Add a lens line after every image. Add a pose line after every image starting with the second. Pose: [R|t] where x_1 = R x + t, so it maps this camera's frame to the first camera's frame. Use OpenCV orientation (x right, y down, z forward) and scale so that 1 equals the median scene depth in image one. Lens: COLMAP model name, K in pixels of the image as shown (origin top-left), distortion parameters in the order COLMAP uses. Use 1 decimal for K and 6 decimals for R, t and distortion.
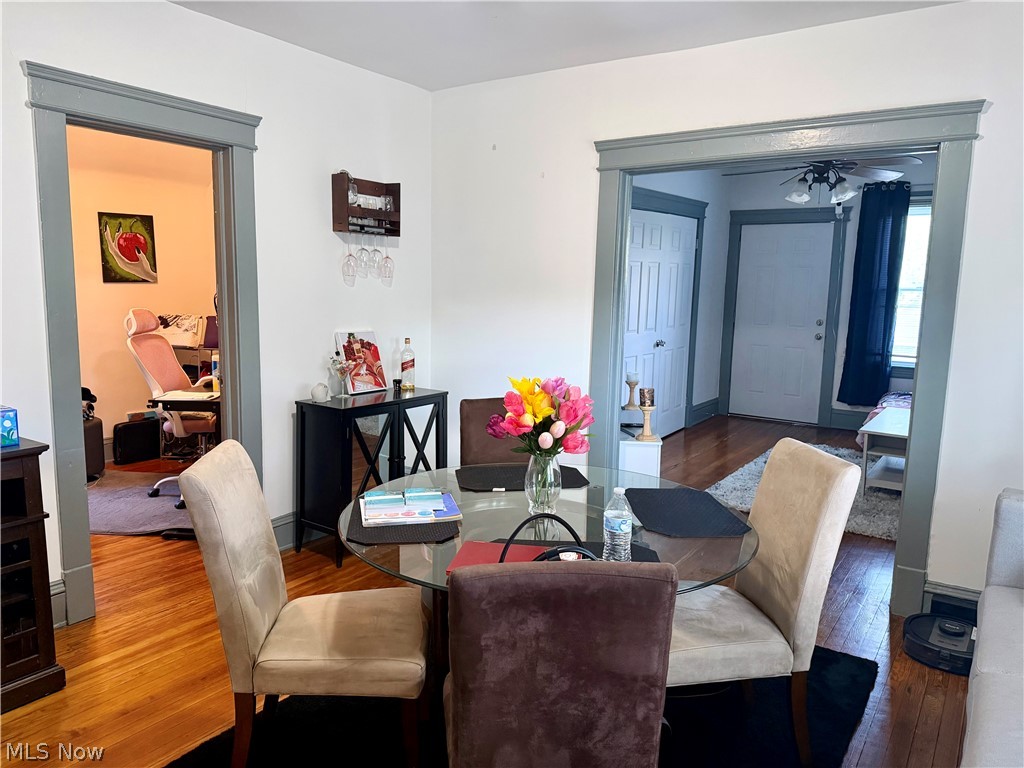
lens RADIAL K [[714.4, 0, 512.0], [0, 714.4, 384.0], [0, 0, 1]] dist [0.059001, -0.079670]
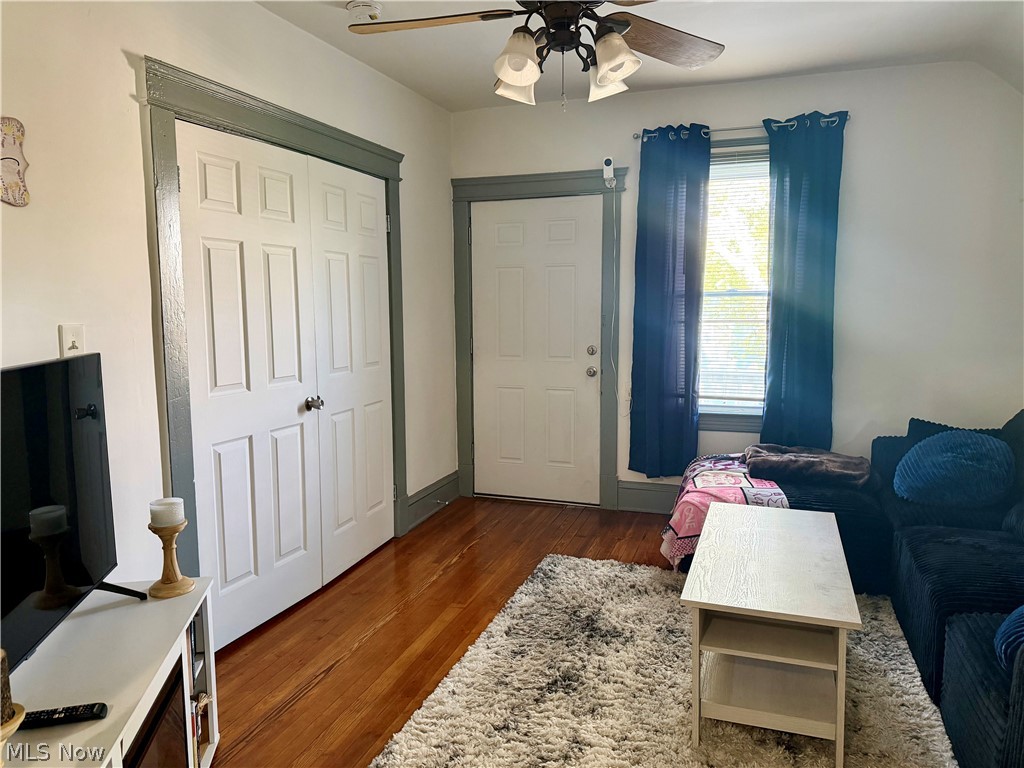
lens RADIAL K [[726.4, 0, 512.0], [0, 726.4, 384.0], [0, 0, 1]] dist [0.295962, -0.000425]
pose [[0.960611, -0.055842, 0.272229, 0.181218], [0.065878, 0.997439, -0.027857, -0.042333], [-0.269977, 0.044694, 0.961829, 0.396332]]
